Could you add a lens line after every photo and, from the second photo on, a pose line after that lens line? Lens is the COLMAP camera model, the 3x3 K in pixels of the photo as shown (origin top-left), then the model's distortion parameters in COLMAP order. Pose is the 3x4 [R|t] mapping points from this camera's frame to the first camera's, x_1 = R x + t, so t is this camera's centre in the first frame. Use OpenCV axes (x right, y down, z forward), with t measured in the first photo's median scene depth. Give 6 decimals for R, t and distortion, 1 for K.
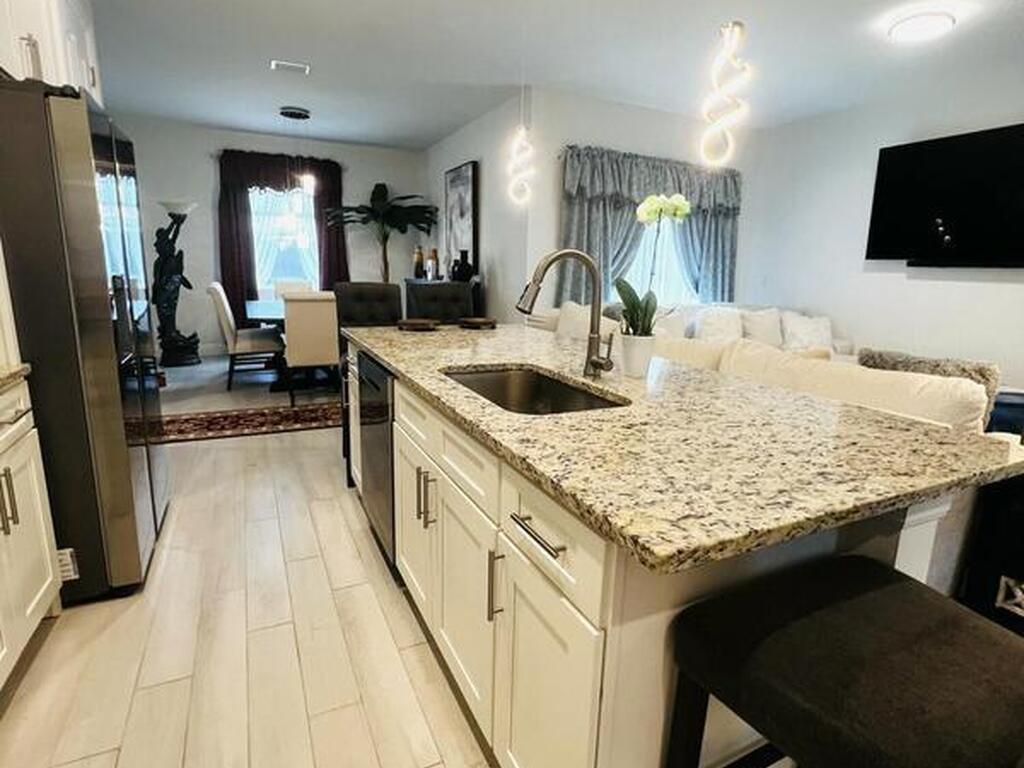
lens RADIAL K [[548.2, 0, 516.0], [0, 548.2, 380.3], [0, 0, 1]] dist [-0.003906, 0.000819]
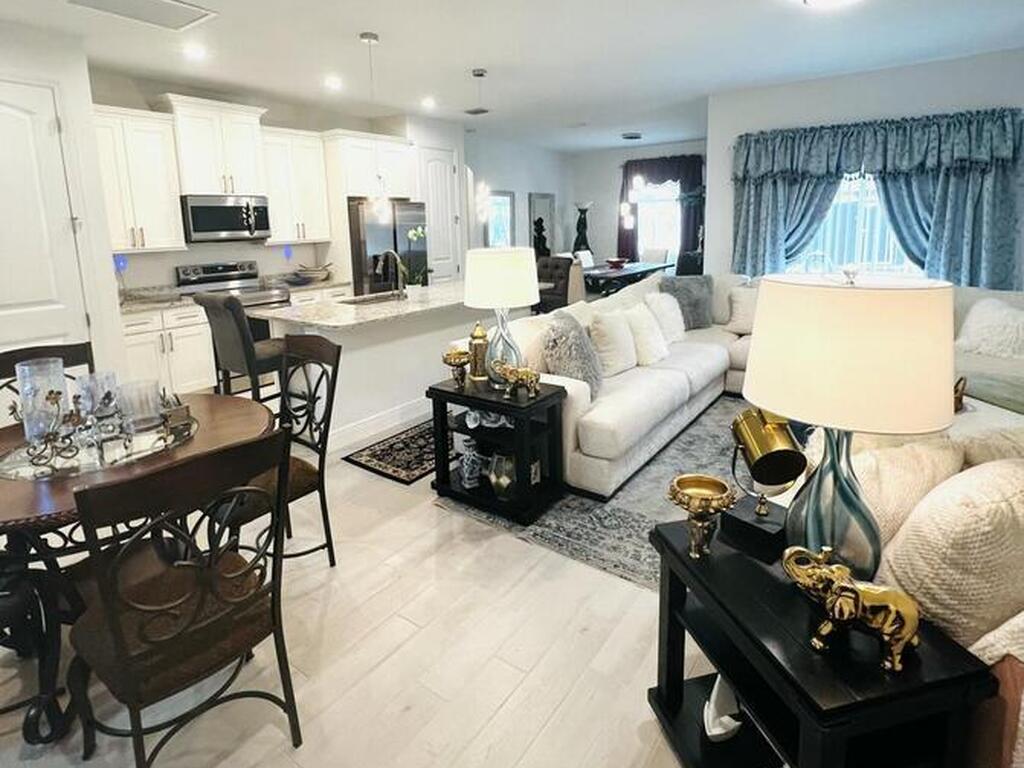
lens RADIAL K [[548.2, 0, 515.4], [0, 548.2, 308.6], [0, 0, 1]] dist [-0.003906, 0.000819]
pose [[0.467965, 0.101202, -0.877933, 0.829237], [-0.145936, 0.988632, 0.036174, -0.043827], [0.871614, 0.111194, 0.477415, 0.088475]]
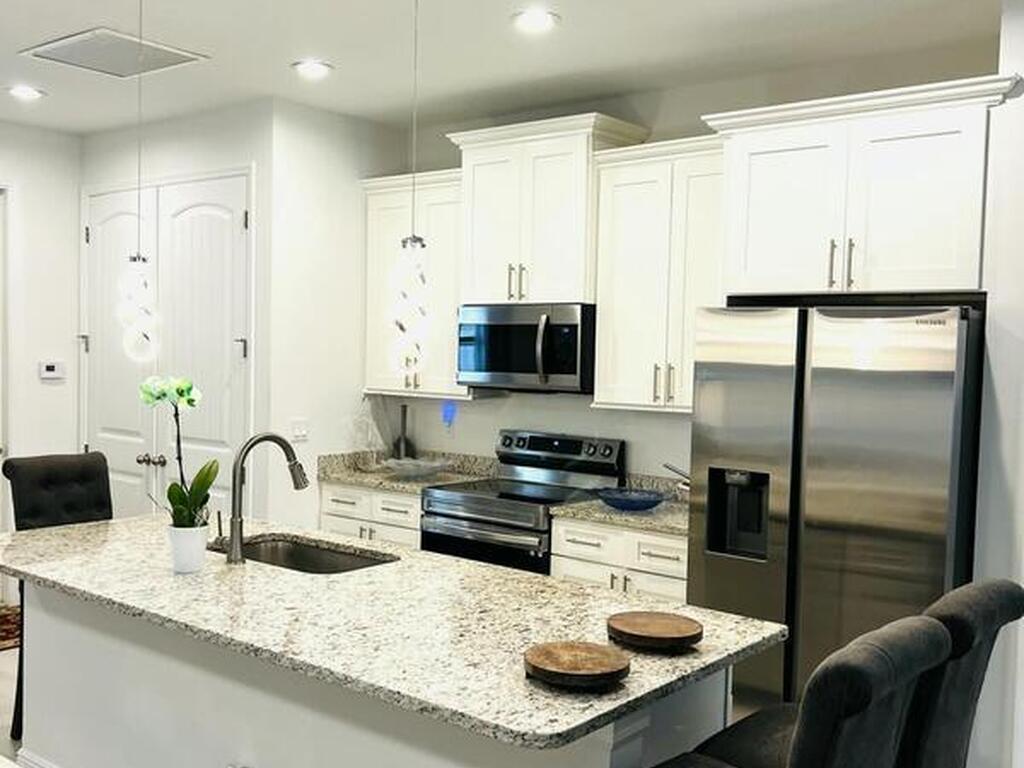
lens RADIAL K [[1026.7, 0, 514.7], [0, 1026.7, 412.7], [0, 0, 1]] dist [0.020002, 0.000000]
pose [[-0.905696, -0.020899, -0.423412, 0.151484], [-0.133083, 0.962309, 0.237172, -0.244934], [0.402496, 0.271154, -0.874341, 0.875910]]
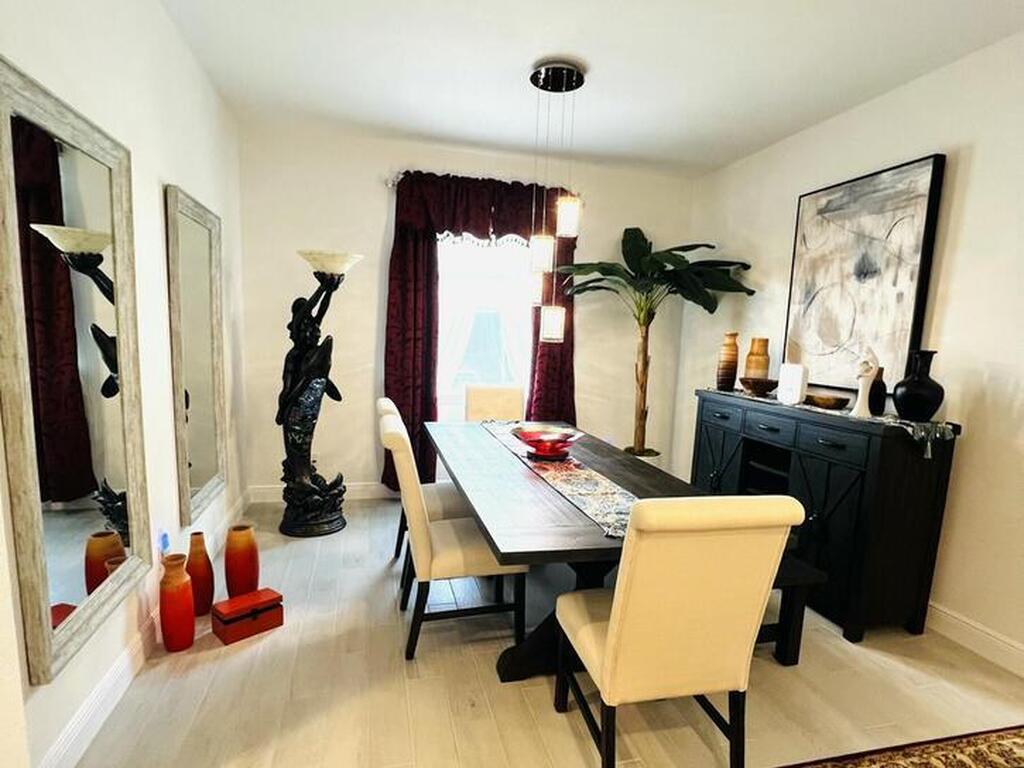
lens RADIAL K [[548.2, 0, 518.3], [0, 548.2, 409.7], [0, 0, 1]] dist [-0.003906, 0.000819]
pose [[0.980271, 0.042482, -0.193040, -0.347536], [-0.055622, 0.996452, -0.063162, -0.155056], [0.189672, 0.072653, 0.979156, 0.550496]]
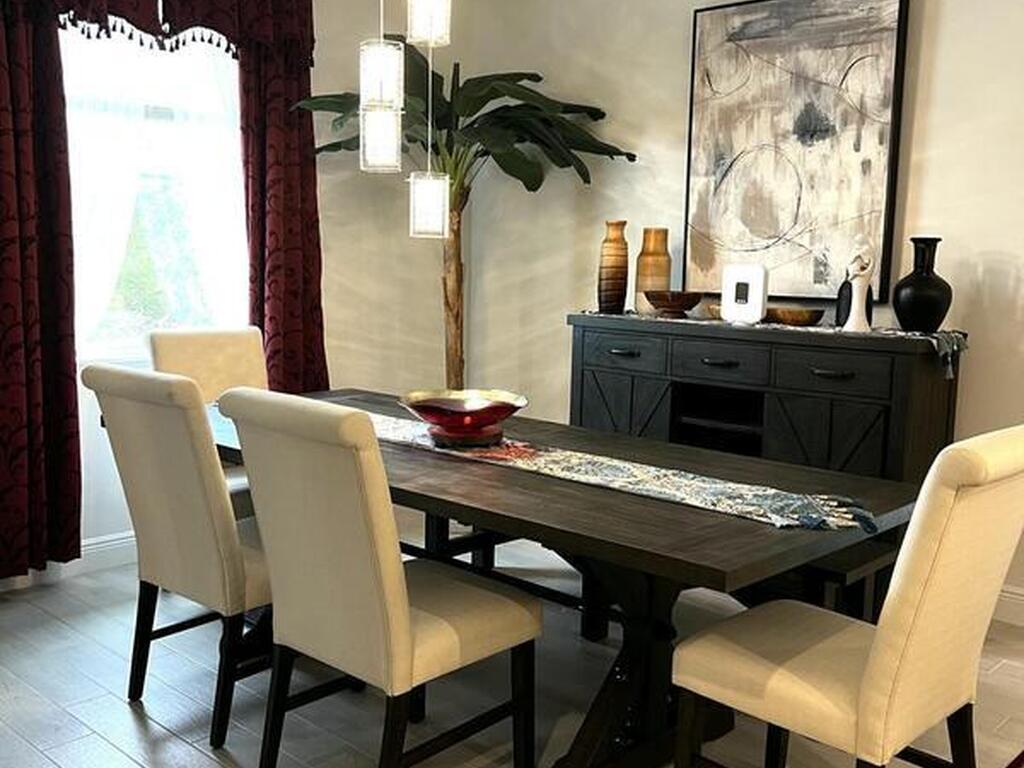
lens RADIAL K [[1026.7, 0, 521.6], [0, 1026.7, 388.0], [0, 0, 1]] dist [0.020002, 0.000000]
pose [[0.934161, -0.052325, 0.352996, -0.581417], [0.073220, 0.996250, -0.046091, -0.146412], [-0.349261, 0.068902, 0.934489, 0.547468]]
